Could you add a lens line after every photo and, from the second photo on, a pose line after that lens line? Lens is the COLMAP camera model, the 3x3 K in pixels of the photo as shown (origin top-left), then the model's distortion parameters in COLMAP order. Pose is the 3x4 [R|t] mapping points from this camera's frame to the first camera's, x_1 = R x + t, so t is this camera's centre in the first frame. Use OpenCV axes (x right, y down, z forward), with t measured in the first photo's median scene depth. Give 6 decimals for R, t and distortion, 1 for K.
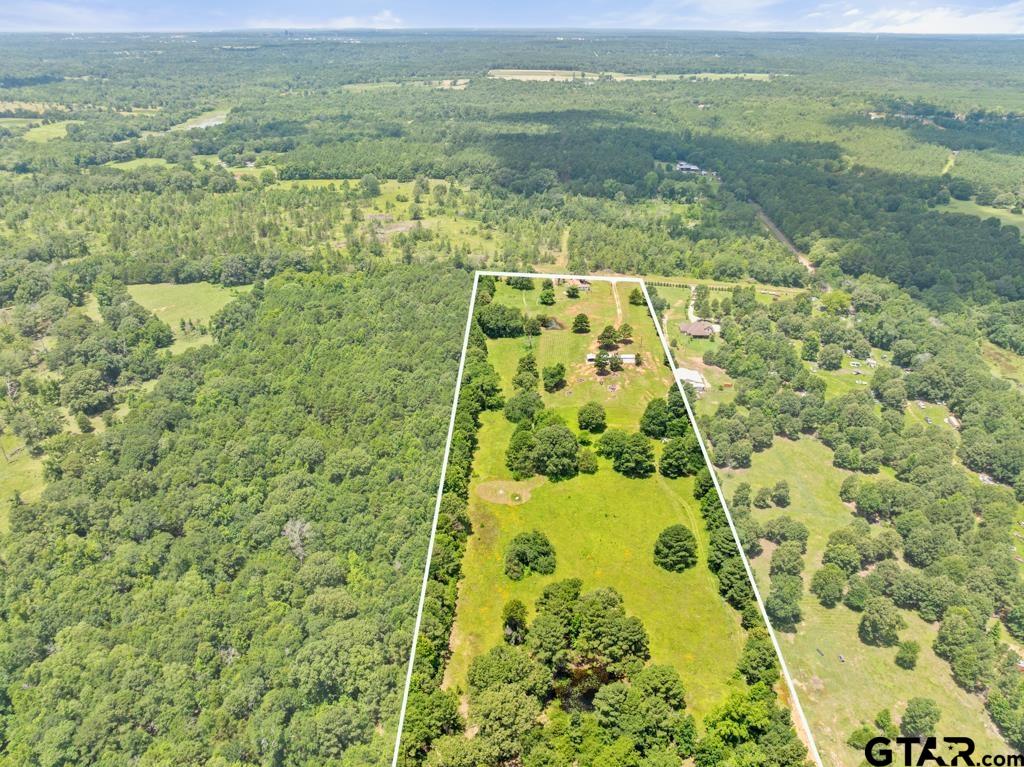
lens RADIAL K [[719.9, 0, 512.0], [0, 719.9, 383.5], [0, 0, 1]] dist [-0.038165, 0.003883]
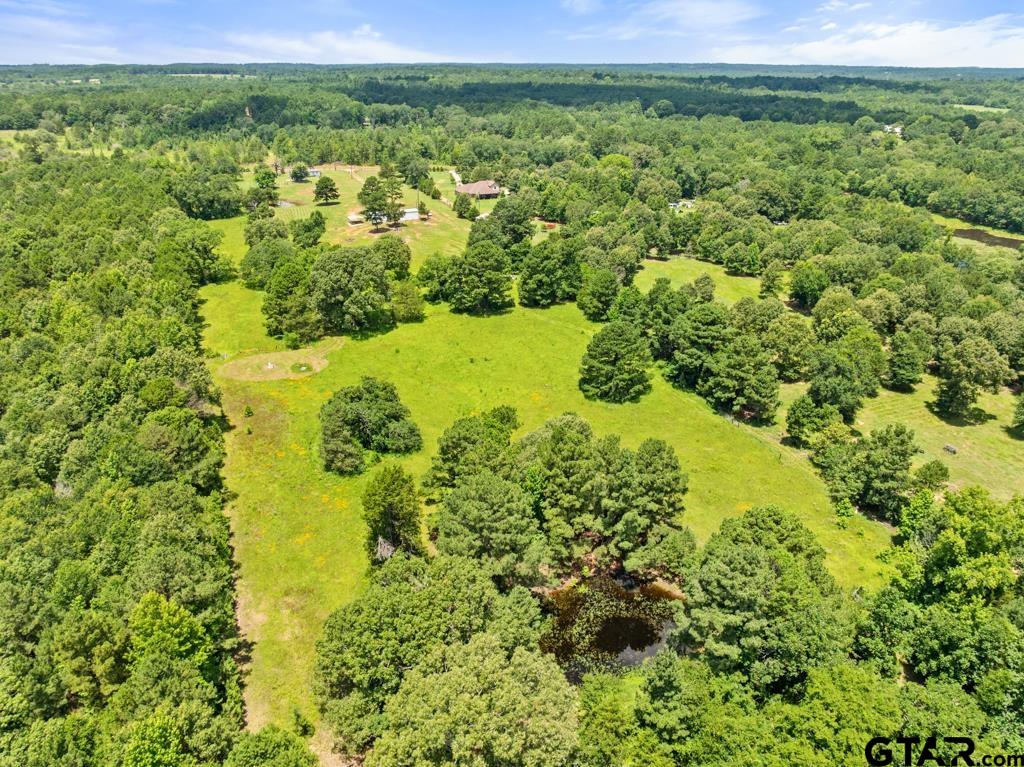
lens RADIAL K [[719.9, 0, 512.0], [0, 719.9, 383.5], [0, 0, 1]] dist [-0.038165, 0.003883]
pose [[0.905839, -0.168503, 0.388667, -0.072443], [0.185344, 0.982656, -0.005948, 0.234862], [-0.380924, 0.077425, 0.921359, 0.514456]]
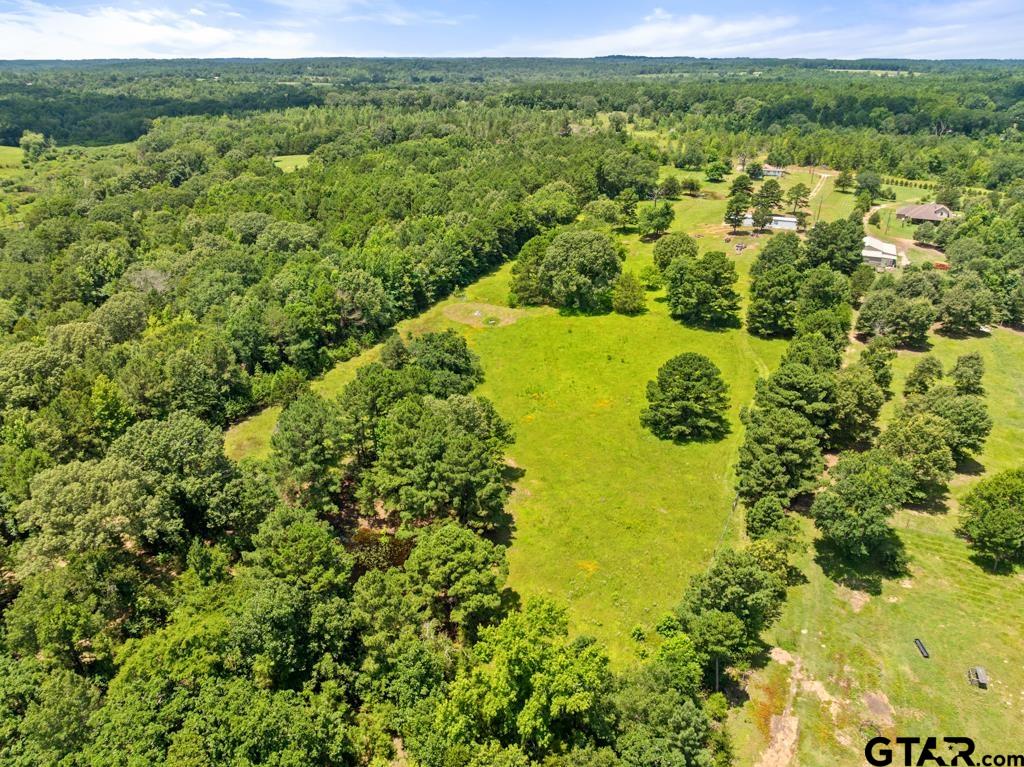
lens RADIAL K [[719.9, 0, 512.0], [0, 719.9, 383.5], [0, 0, 1]] dist [-0.038165, 0.003883]
pose [[0.916075, 0.171342, -0.362557, 0.301806], [-0.184769, 0.982779, -0.002402, 0.244762], [0.355902, 0.069190, 0.931958, 0.488357]]
